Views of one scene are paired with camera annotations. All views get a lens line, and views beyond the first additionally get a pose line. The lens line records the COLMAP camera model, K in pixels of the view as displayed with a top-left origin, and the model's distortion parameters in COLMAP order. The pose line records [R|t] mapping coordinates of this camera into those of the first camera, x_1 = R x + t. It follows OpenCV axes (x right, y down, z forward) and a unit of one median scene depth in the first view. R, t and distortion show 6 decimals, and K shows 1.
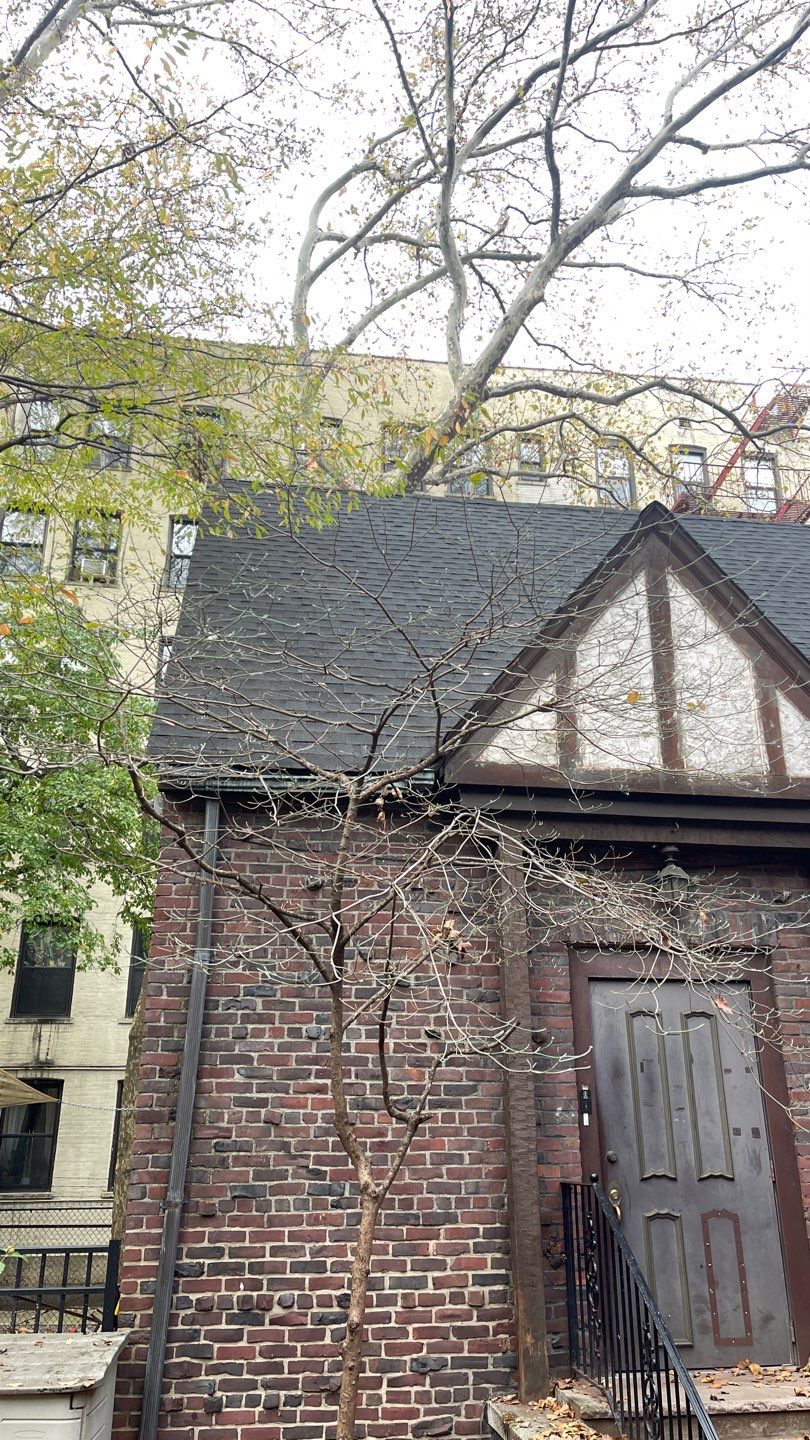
lens RADIAL K [[1077.2, 0, 413.0], [0, 1077.2, 730.8], [0, 0, 1]] dist [0.061548, -0.063200]
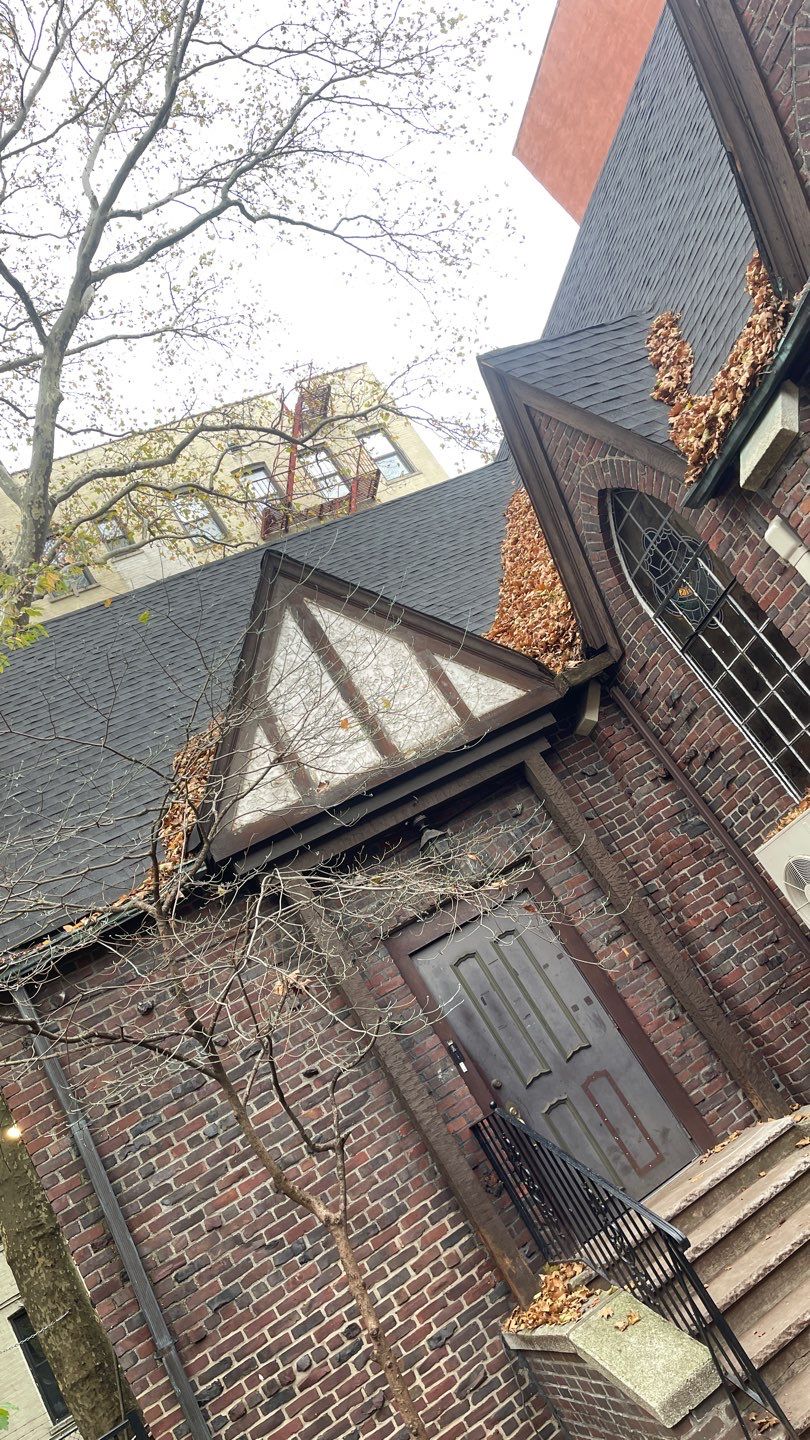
lens RADIAL K [[1077.6, 0, 416.6], [0, 1077.6, 710.3], [0, 0, 1]] dist [0.079263, -0.099052]
pose [[0.853322, -0.436880, 0.284566, -0.040603], [0.448645, 0.893328, 0.026142, -0.025205], [-0.265632, 0.105362, 0.958300, -0.109071]]
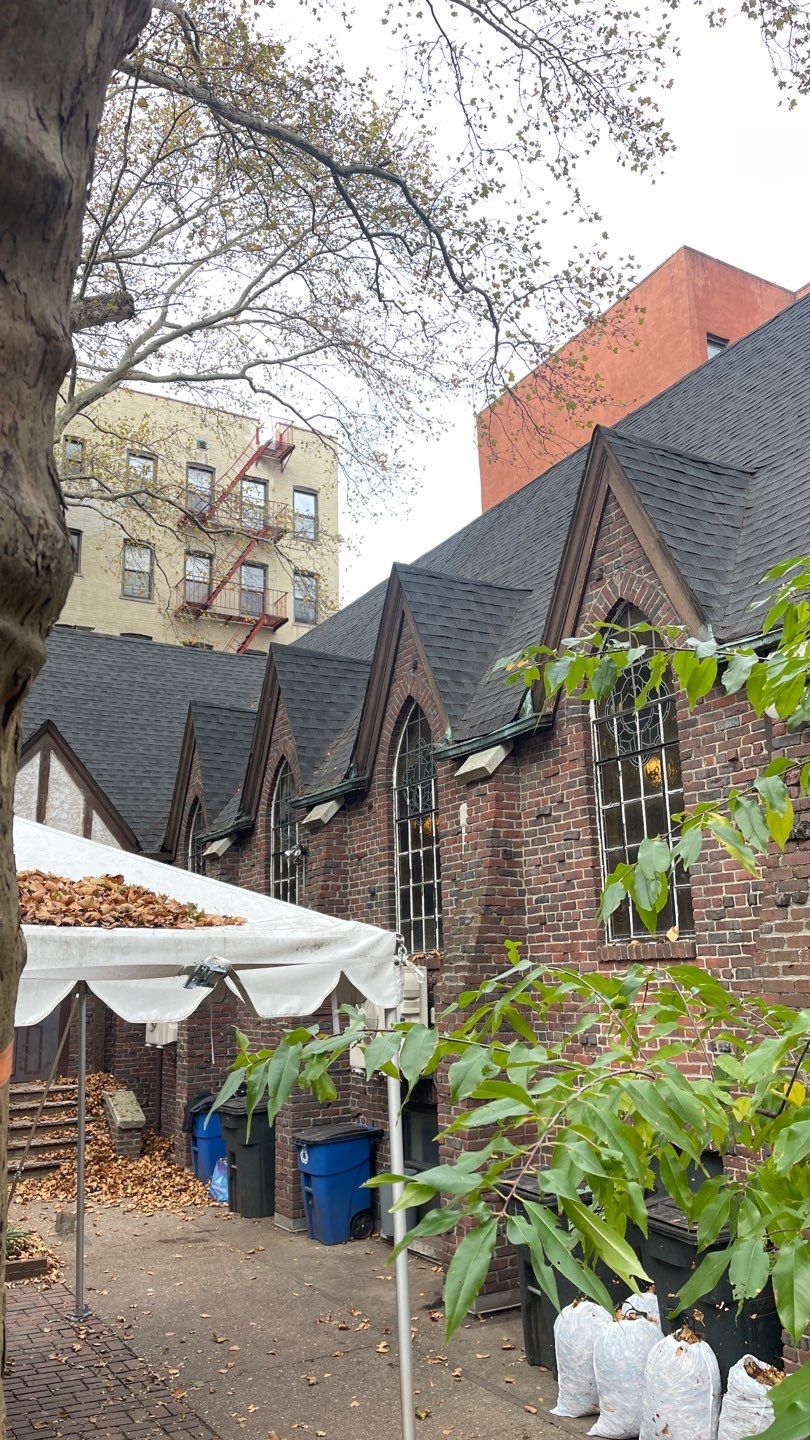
lens RADIAL K [[1059.6, 0, 405.5], [0, 1059.6, 726.0], [0, 0, 1]] dist [0.030132, 0.000580]
pose [[0.923135, 0.071506, 0.377768, 0.086417], [-0.124983, 0.985000, 0.118968, -0.613912], [-0.363594, -0.157038, 0.918226, -1.404123]]
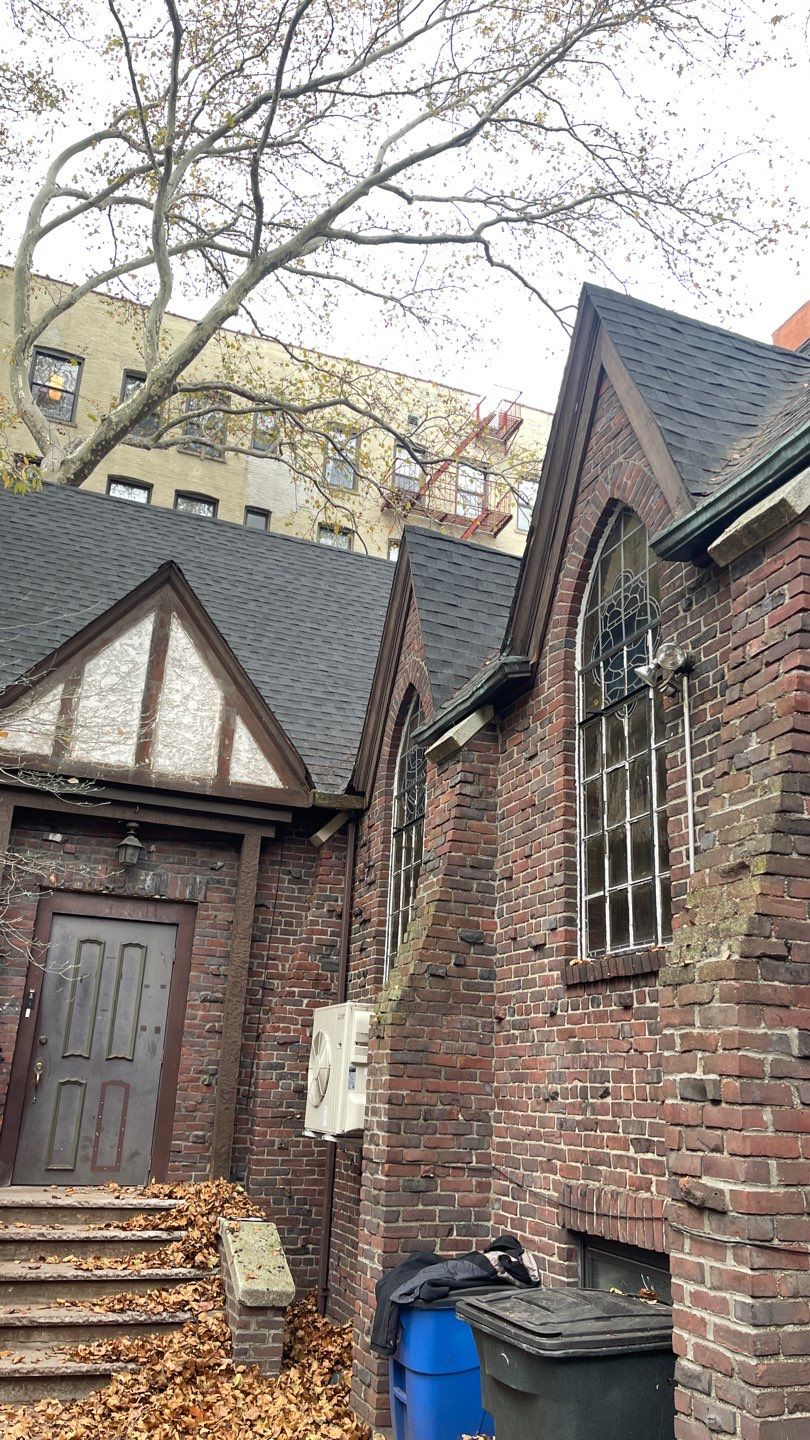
lens RADIAL K [[1069.3, 0, 403.4], [0, 1069.3, 735.5], [0, 0, 1]] dist [0.077285, -0.088284]
pose [[0.973047, 0.120015, 0.196915, 0.298403], [-0.132990, 0.989645, 0.054001, -0.123102], [-0.188395, -0.078733, 0.978932, -0.390030]]
